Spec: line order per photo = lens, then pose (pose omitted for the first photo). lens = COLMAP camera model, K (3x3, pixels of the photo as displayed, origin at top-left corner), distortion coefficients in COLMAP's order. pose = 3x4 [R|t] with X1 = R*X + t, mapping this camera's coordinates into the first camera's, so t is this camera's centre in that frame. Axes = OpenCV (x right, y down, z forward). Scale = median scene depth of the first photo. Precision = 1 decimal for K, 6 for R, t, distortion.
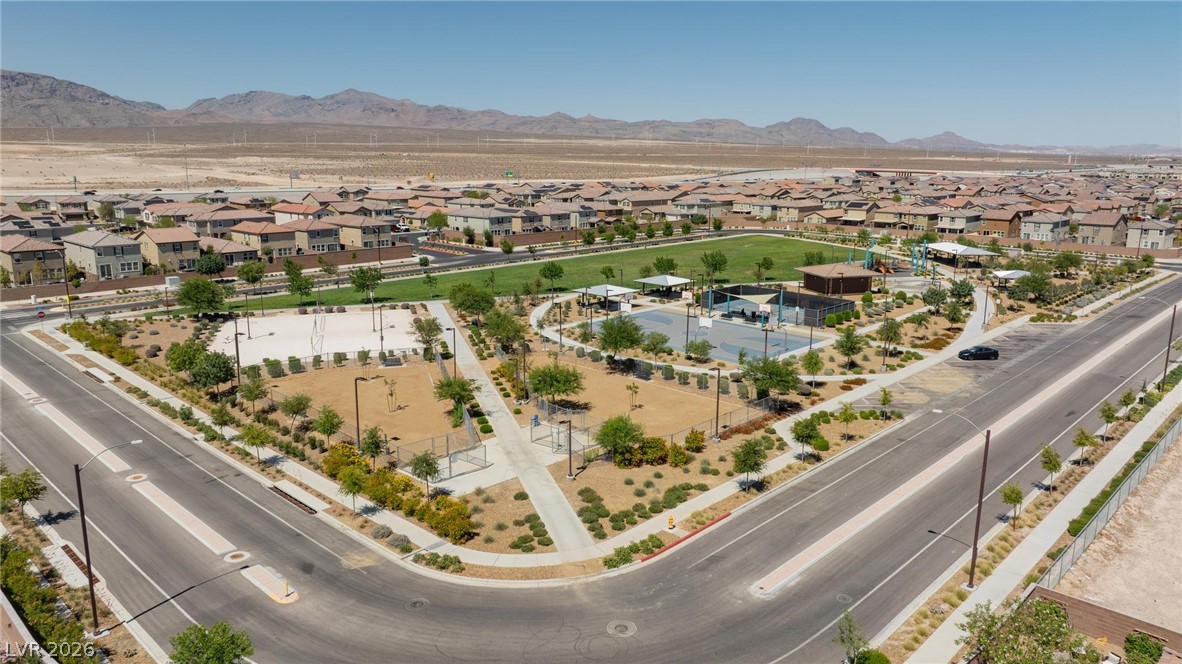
lens RADIAL K [[827.1, 0, 595.2], [0, 827.1, 330.5], [0, 0, 1]] dist [-0.027153, 0.014316]
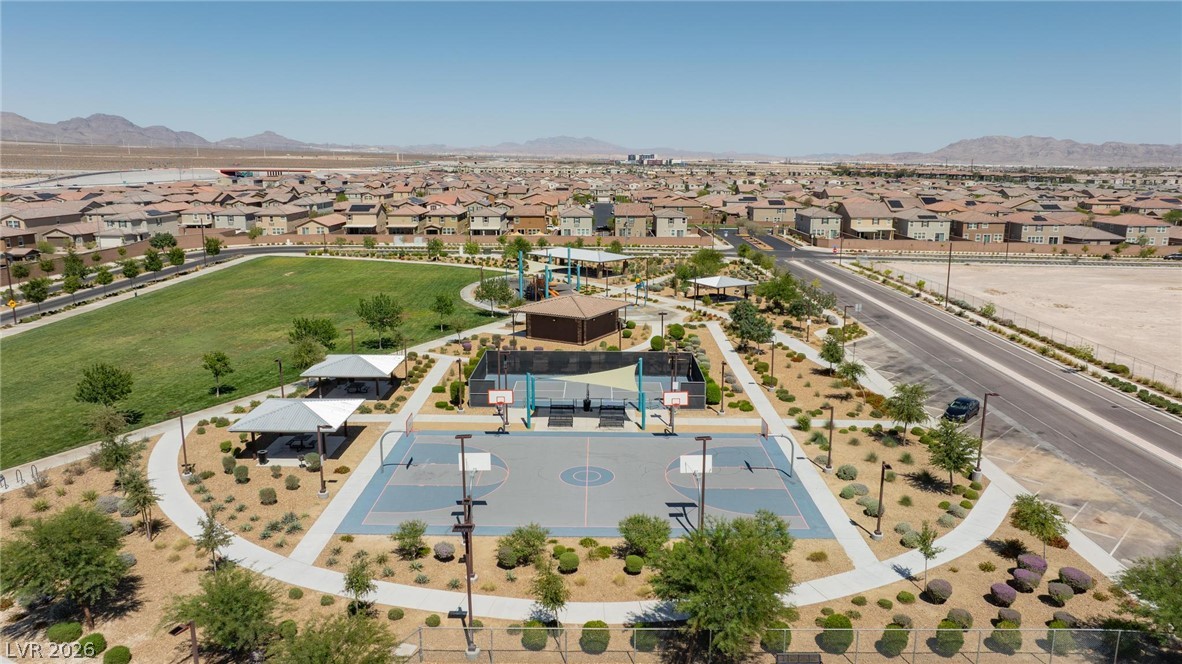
lens RADIAL K [[827.1, 0, 596.2], [0, 827.1, 335.3], [0, 0, 1]] dist [-0.027153, 0.014316]
pose [[0.719119, -0.149934, 0.678519, -0.076549], [0.145952, 0.987254, 0.063471, -0.041576], [-0.679386, 0.053388, 0.731836, 0.228959]]
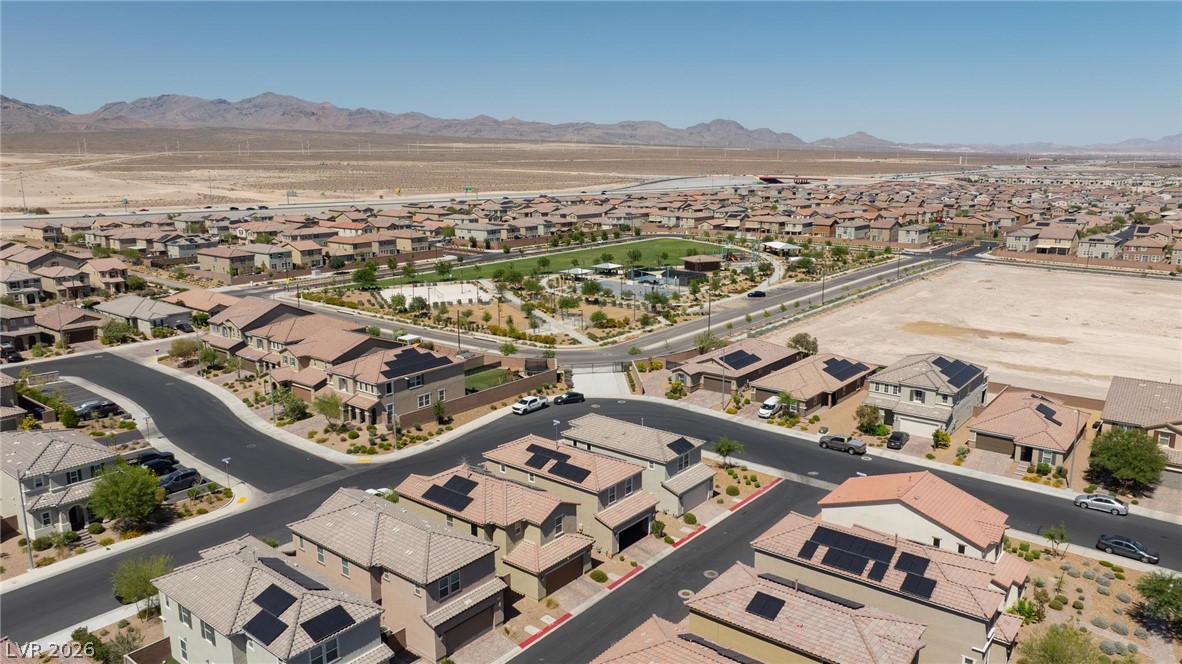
lens RADIAL K [[827.1, 0, 590.4], [0, 827.1, 330.9], [0, 0, 1]] dist [-0.027153, 0.014316]
pose [[0.996427, -0.025824, 0.080417, -0.047595], [0.025888, 0.999665, 0.000256, 0.037346], [-0.080397, 0.001827, 0.996761, -0.373104]]
